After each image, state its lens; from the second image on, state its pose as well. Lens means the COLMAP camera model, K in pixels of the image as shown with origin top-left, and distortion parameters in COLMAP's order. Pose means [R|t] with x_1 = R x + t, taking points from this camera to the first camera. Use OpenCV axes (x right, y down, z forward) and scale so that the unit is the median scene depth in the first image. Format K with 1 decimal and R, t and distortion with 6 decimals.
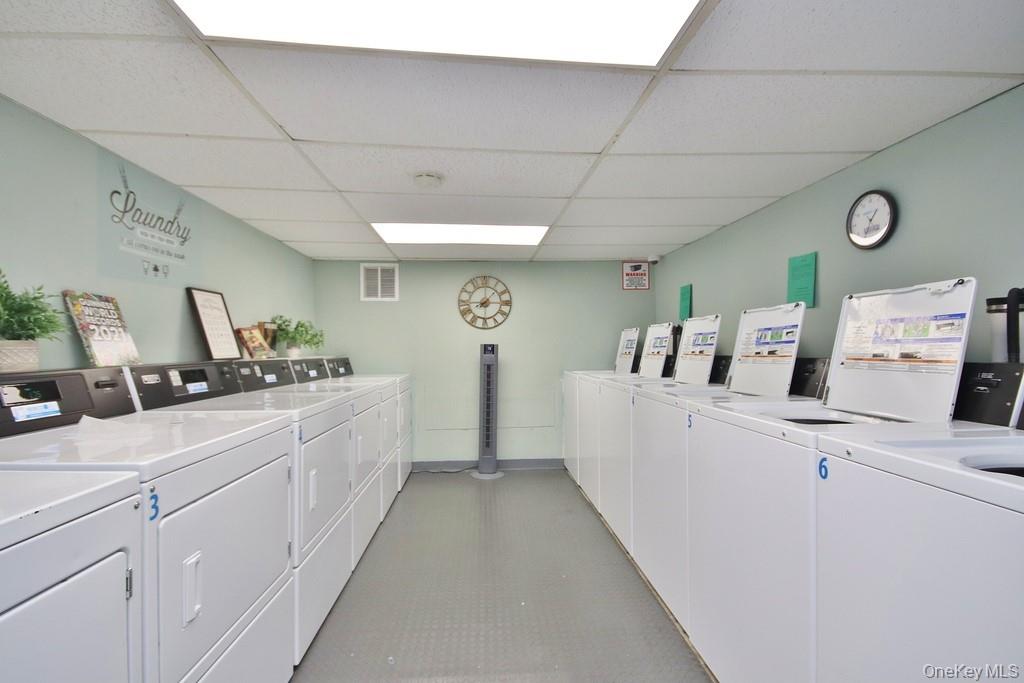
lens RADIAL K [[474.4, 0, 510.3], [0, 474.4, 345.2], [0, 0, 1]] dist [0.001645, -0.004940]
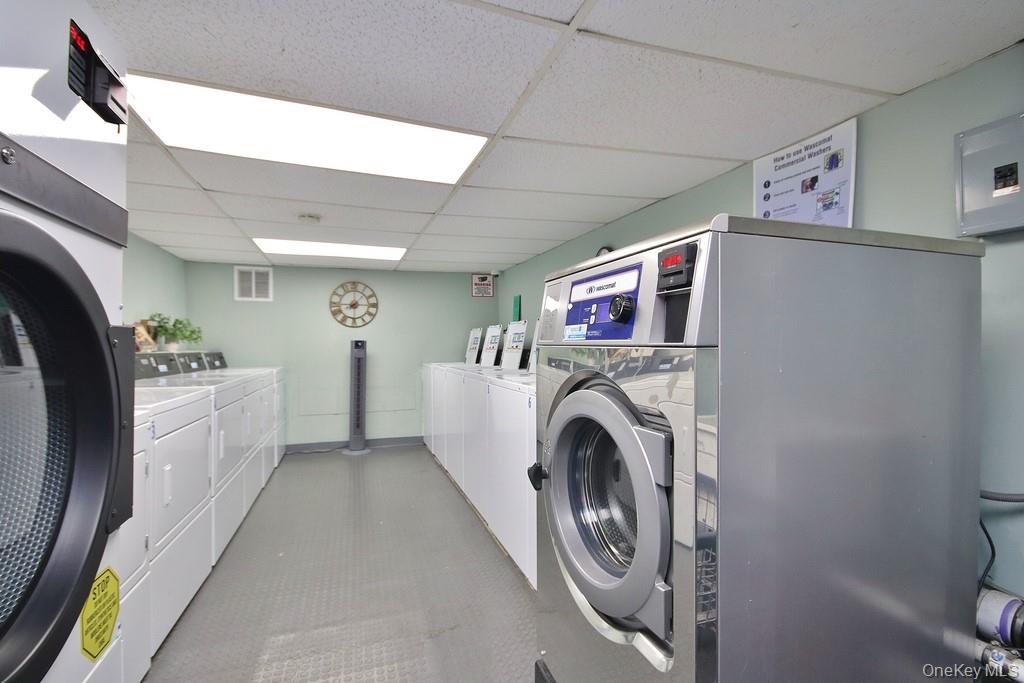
lens RADIAL K [[474.4, 0, 516.4], [0, 474.4, 348.1], [0, 0, 1]] dist [0.001645, -0.004940]
pose [[0.962715, 0.000621, 0.270516, 0.016412], [-0.004309, 0.999906, 0.013039, 0.000195], [-0.270482, -0.013719, 0.962627, -0.253654]]
